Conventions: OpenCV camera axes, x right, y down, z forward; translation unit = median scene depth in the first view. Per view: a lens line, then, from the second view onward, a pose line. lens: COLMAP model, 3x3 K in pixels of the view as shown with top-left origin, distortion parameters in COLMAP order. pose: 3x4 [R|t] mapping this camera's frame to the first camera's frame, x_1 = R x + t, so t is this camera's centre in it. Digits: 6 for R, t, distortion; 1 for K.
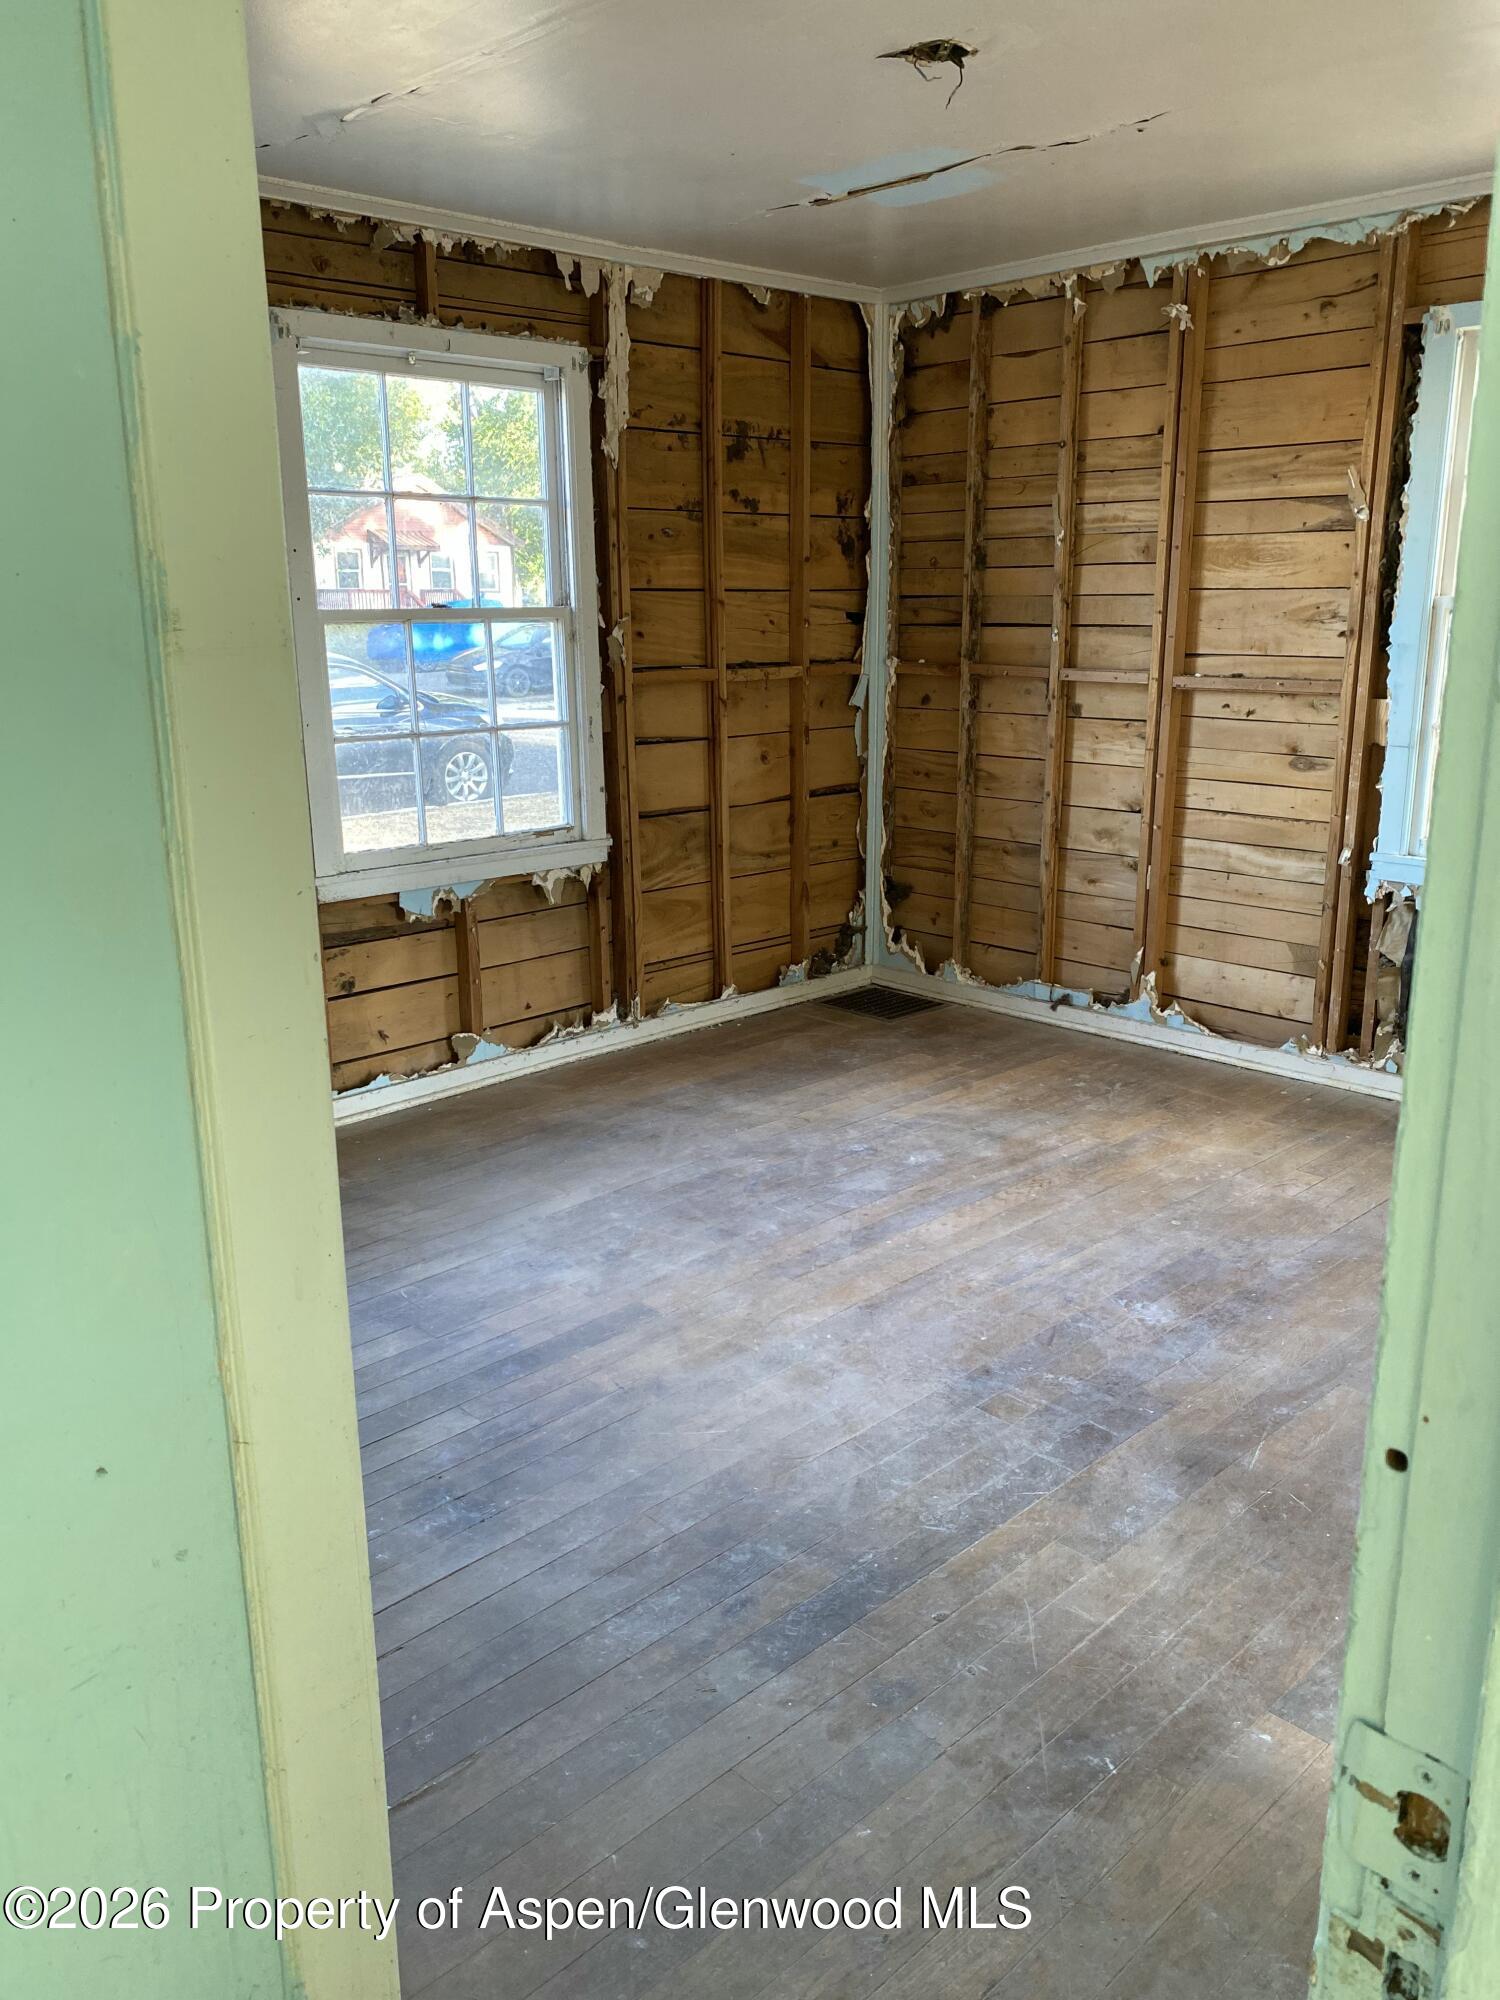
lens RADIAL K [[1526.2, 0, 765.8], [0, 1526.2, 1004.5], [0, 0, 1]] dist [0.011627, -0.004335]
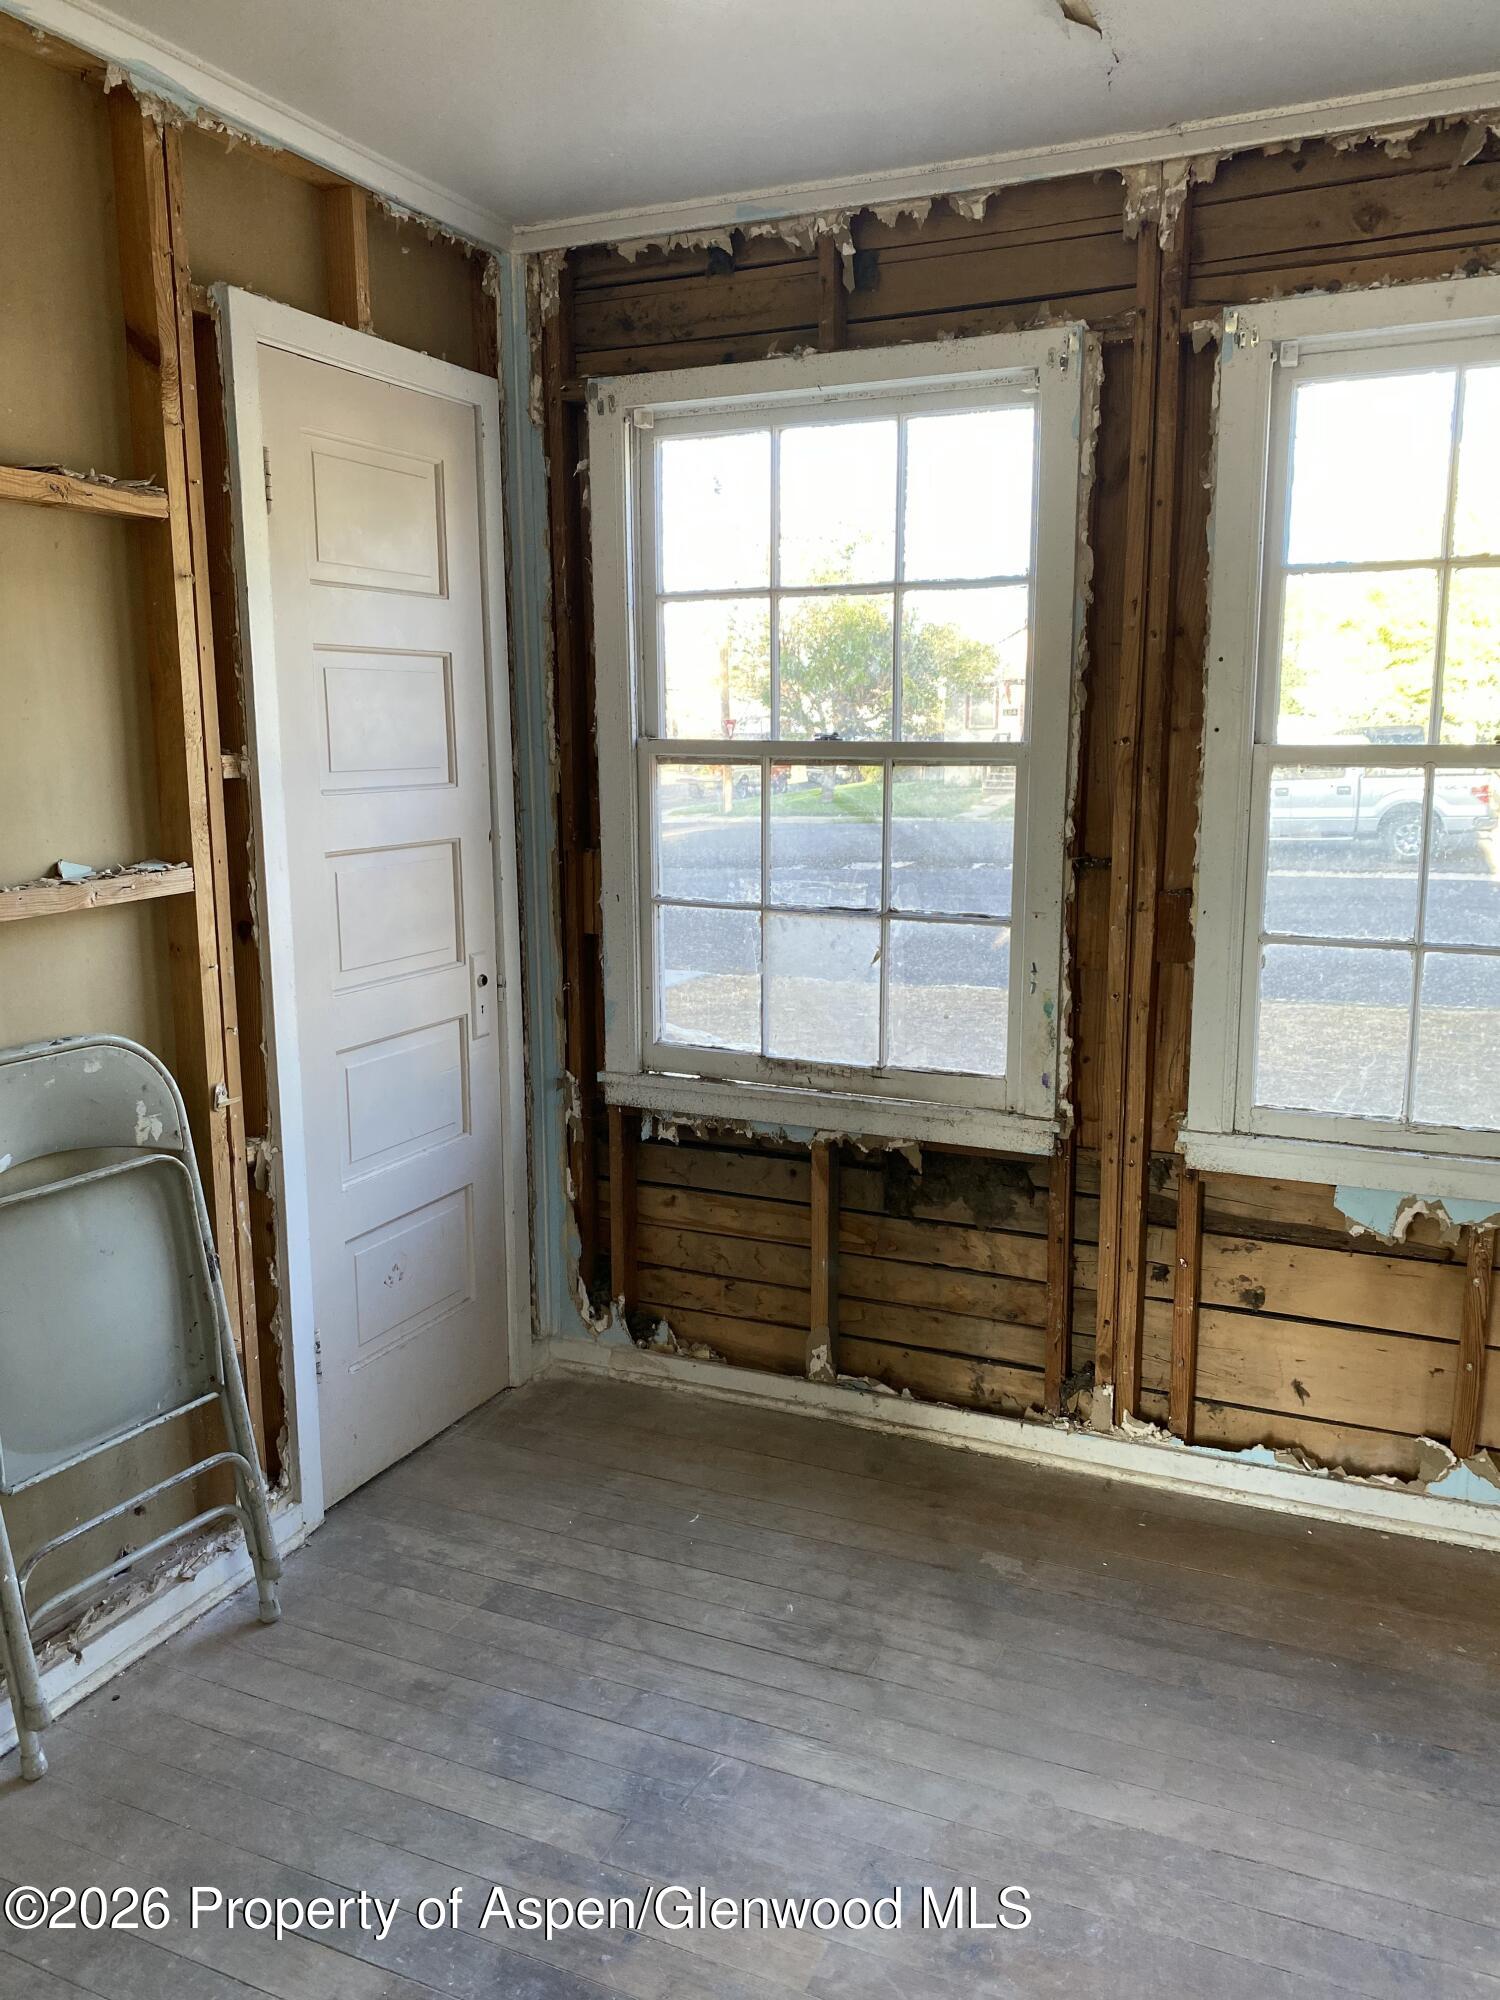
lens RADIAL K [[1526.2, 0, 754.8], [0, 1526.2, 998.9], [0, 0, 1]] dist [0.011627, -0.004335]
pose [[0.377322, 0.166477, -0.910996, 0.228487], [-0.243158, 0.967005, 0.075999, -0.135369], [0.893590, 0.192840, 0.405352, 0.509430]]
